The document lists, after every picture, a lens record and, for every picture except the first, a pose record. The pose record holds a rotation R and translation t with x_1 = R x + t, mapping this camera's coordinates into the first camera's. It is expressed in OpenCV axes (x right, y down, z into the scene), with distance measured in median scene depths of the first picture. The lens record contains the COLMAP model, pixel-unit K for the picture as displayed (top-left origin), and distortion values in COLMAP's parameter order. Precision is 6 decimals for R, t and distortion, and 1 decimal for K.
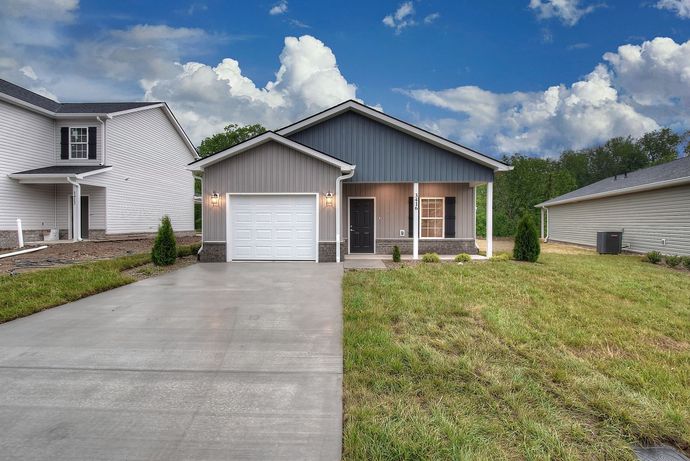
lens RADIAL K [[321.8, 0, 346.0], [0, 321.8, 227.6], [0, 0, 1]] dist [-0.020879, -0.000134]
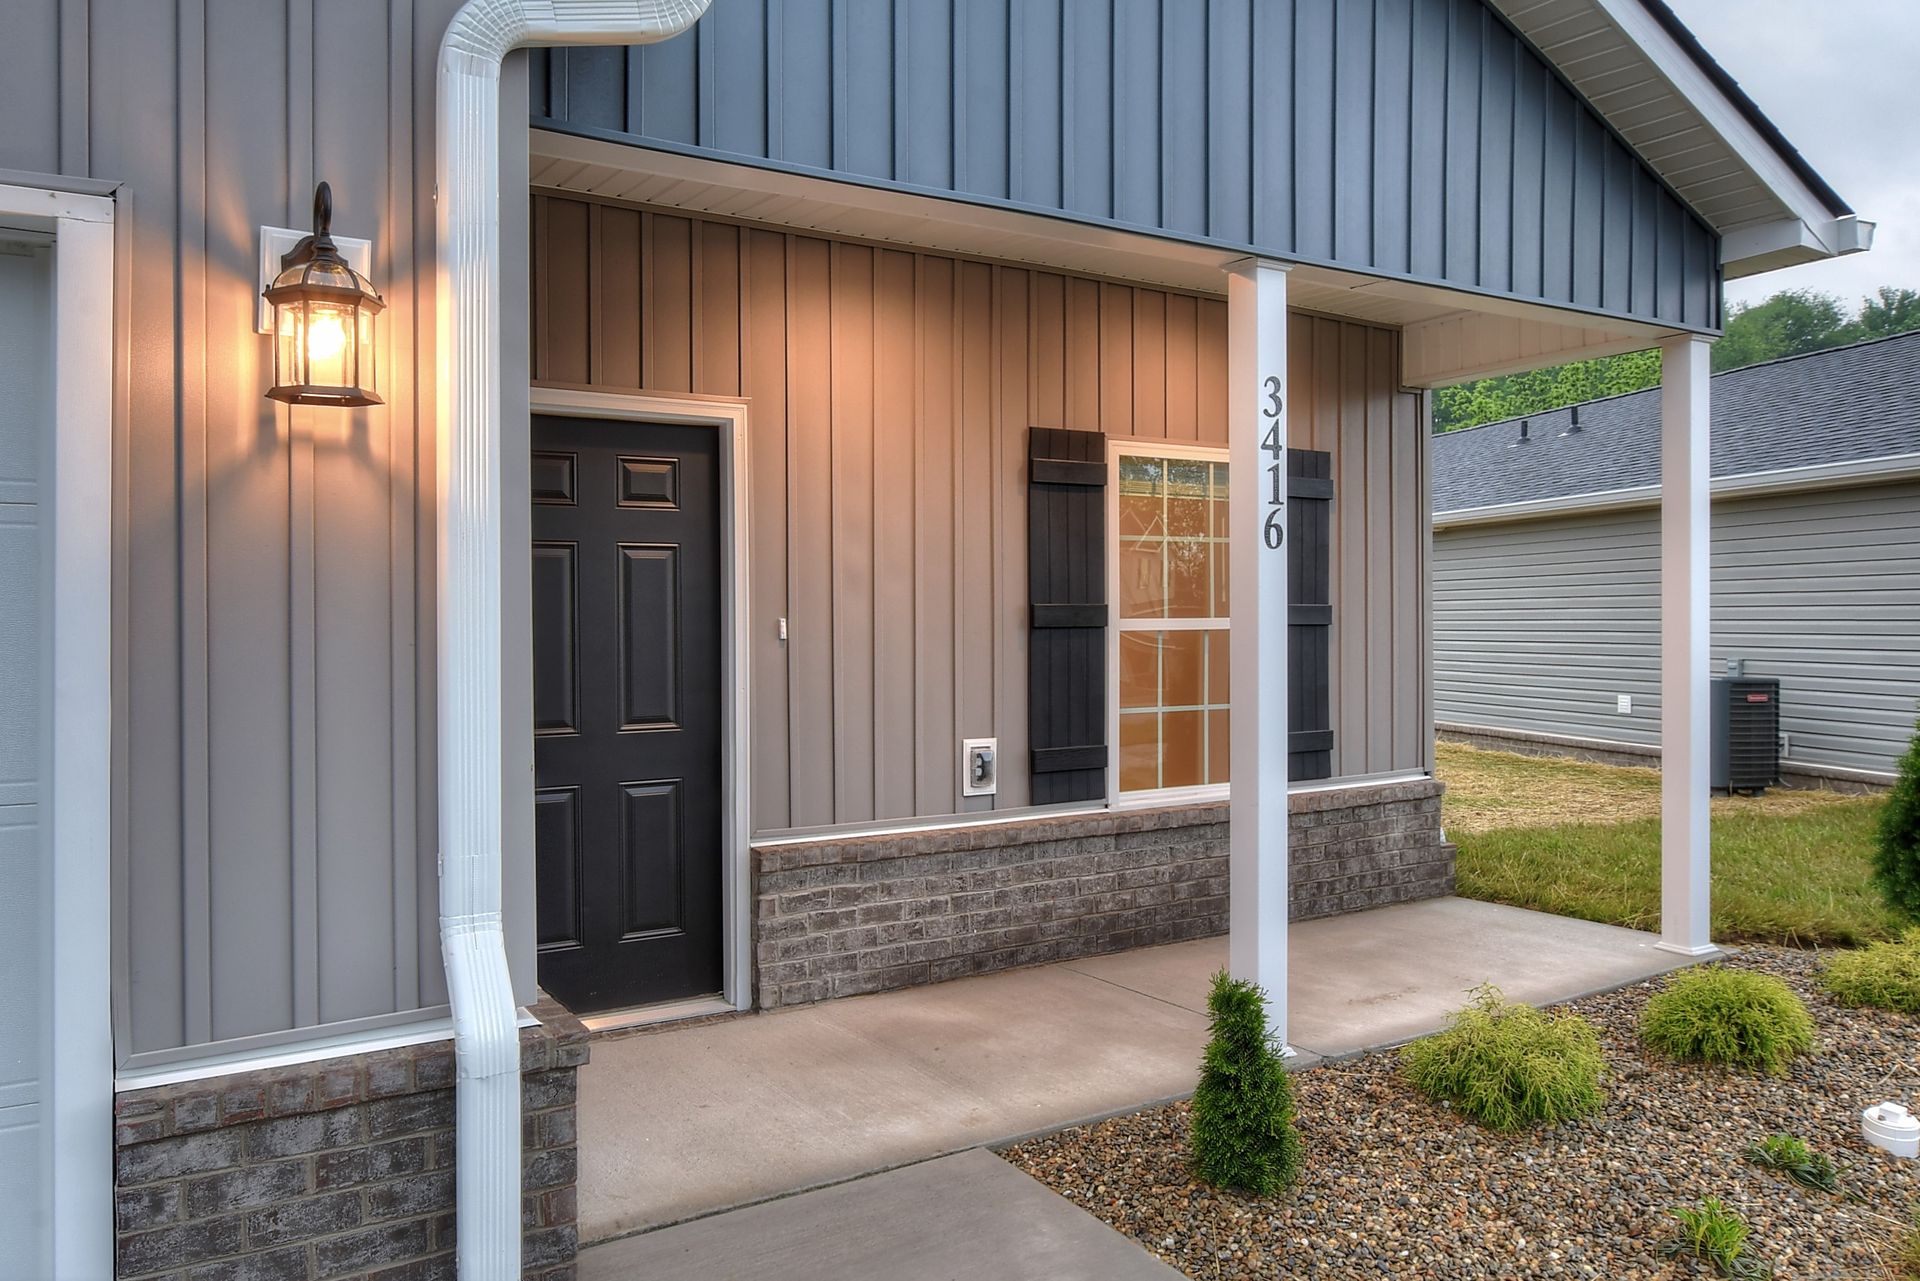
lens RADIAL K [[1393.2, 0, 960.0], [0, 1393.2, 640.5], [0, 0, 1]] dist [-0.054609, -0.001536]
pose [[0.850582, -0.011403, 0.525719, -0.070056], [0.007755, 0.999928, 0.009141, -0.029489], [-0.525785, -0.003698, 0.850609, 0.614596]]
